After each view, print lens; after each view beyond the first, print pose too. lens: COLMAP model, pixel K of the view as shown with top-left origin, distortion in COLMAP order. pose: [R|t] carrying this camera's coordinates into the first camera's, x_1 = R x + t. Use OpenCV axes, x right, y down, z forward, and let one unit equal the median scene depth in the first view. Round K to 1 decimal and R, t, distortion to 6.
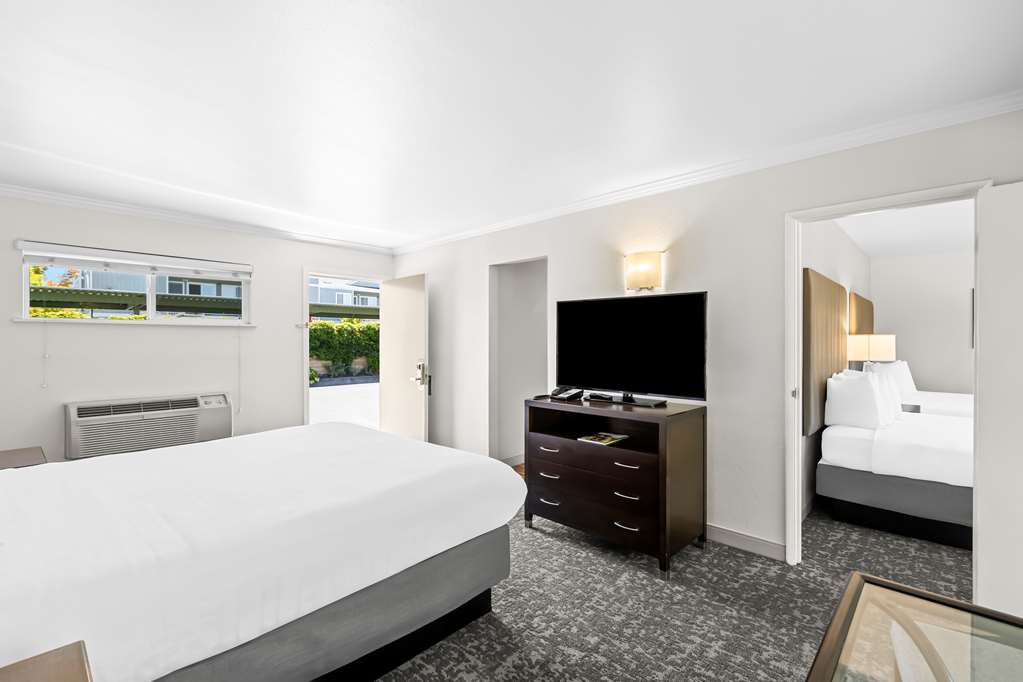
lens RADIAL K [[459.1, 0, 516.8], [0, 459.1, 340.7], [0, 0, 1]] dist [-0.001987, -0.000446]
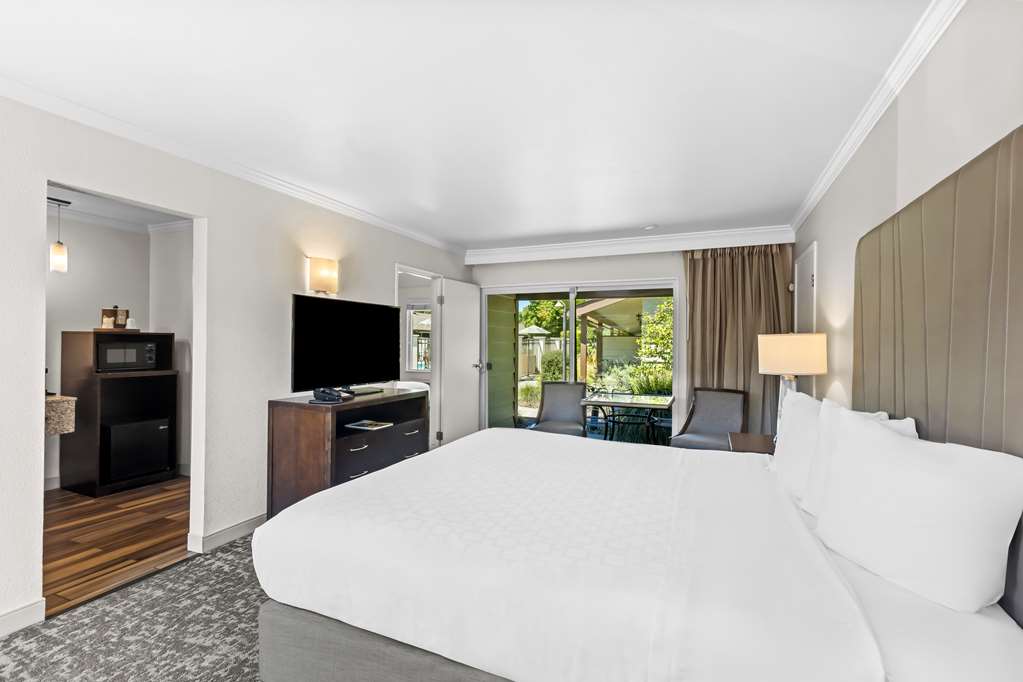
lens RADIAL K [[457.5, 0, 511.5], [0, 457.5, 341.0], [0, 0, 1]] dist [0.133394, -0.000042]
pose [[-0.321949, -0.005556, 0.946741, -0.882398], [0.000766, 0.999981, 0.006130, -0.003272], [-0.946757, 0.002699, -0.321939, 0.895585]]
